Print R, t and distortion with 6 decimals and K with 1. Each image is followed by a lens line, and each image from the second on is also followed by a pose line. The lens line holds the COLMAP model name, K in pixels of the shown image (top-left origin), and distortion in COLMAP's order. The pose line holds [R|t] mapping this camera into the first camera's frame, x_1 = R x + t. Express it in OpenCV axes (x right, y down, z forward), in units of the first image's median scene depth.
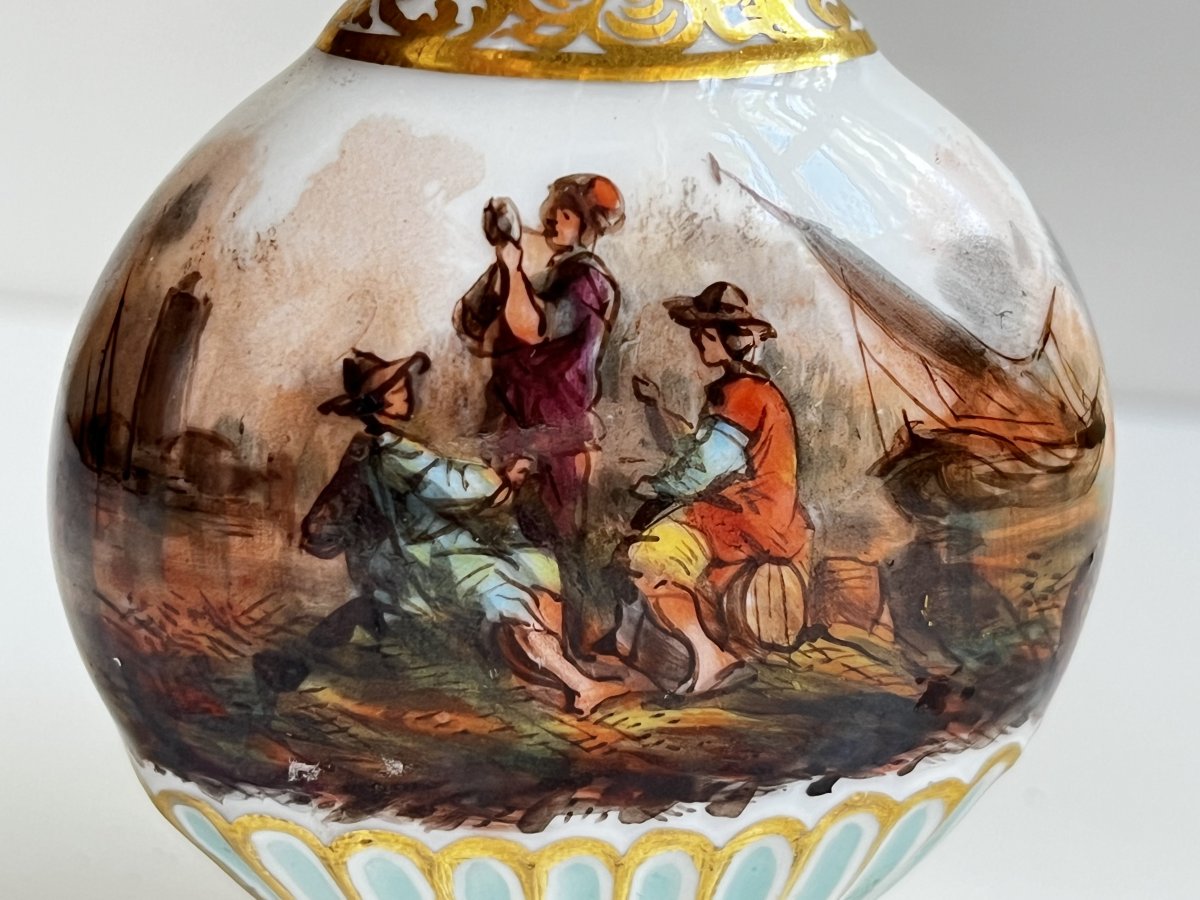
lens RADIAL K [[2415.3, 0, 600.0], [0, 2415.3, 450.0], [0, 0, 1]] dist [0.125369, -0.192080]
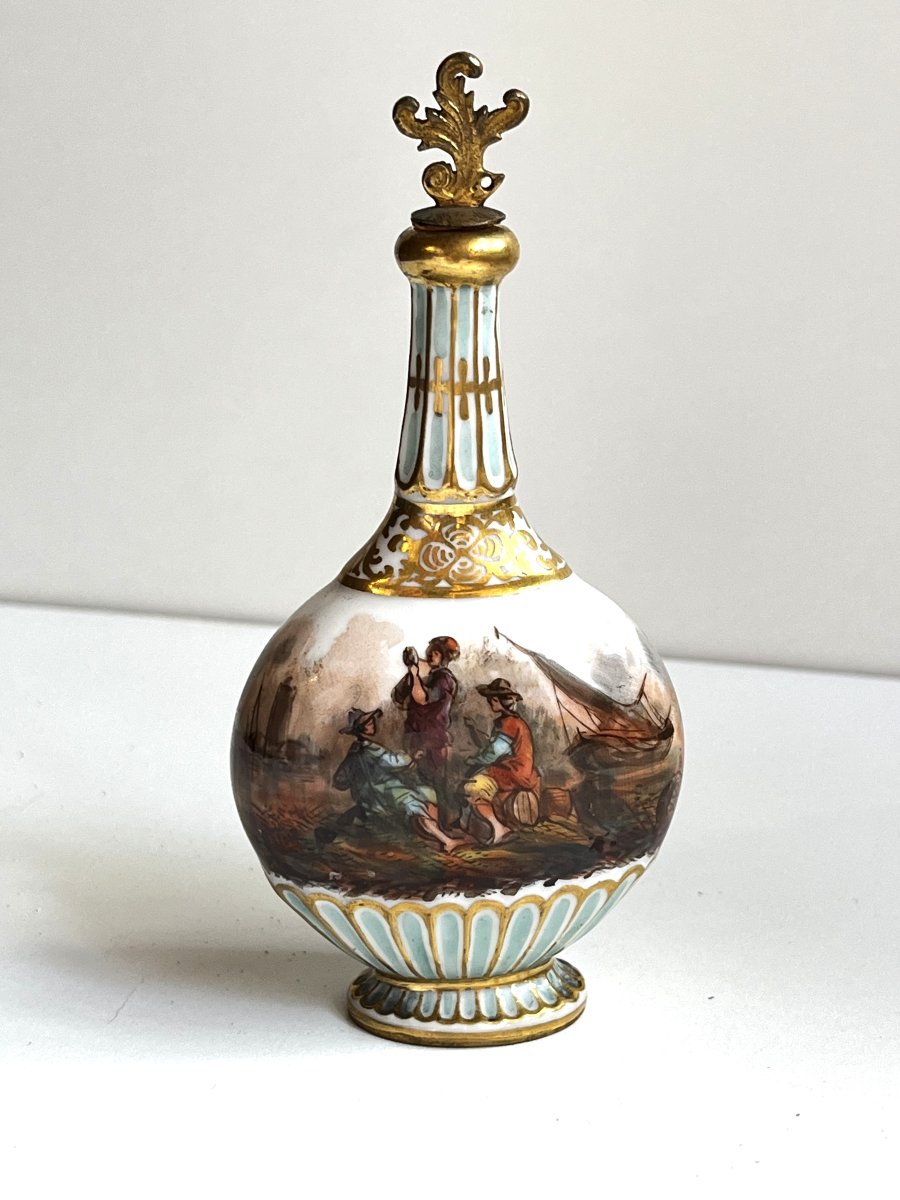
lens RADIAL K [[2415.3, 0, 450.0], [0, 2415.3, 600.0], [0, 0, 1]] dist [0.125369, -0.192080]
pose [[0.996328, -0.010552, -0.084964, 0.208312], [0.010502, 0.999944, -0.001036, -0.145734], [0.084970, 0.000140, 0.996384, -1.458363]]
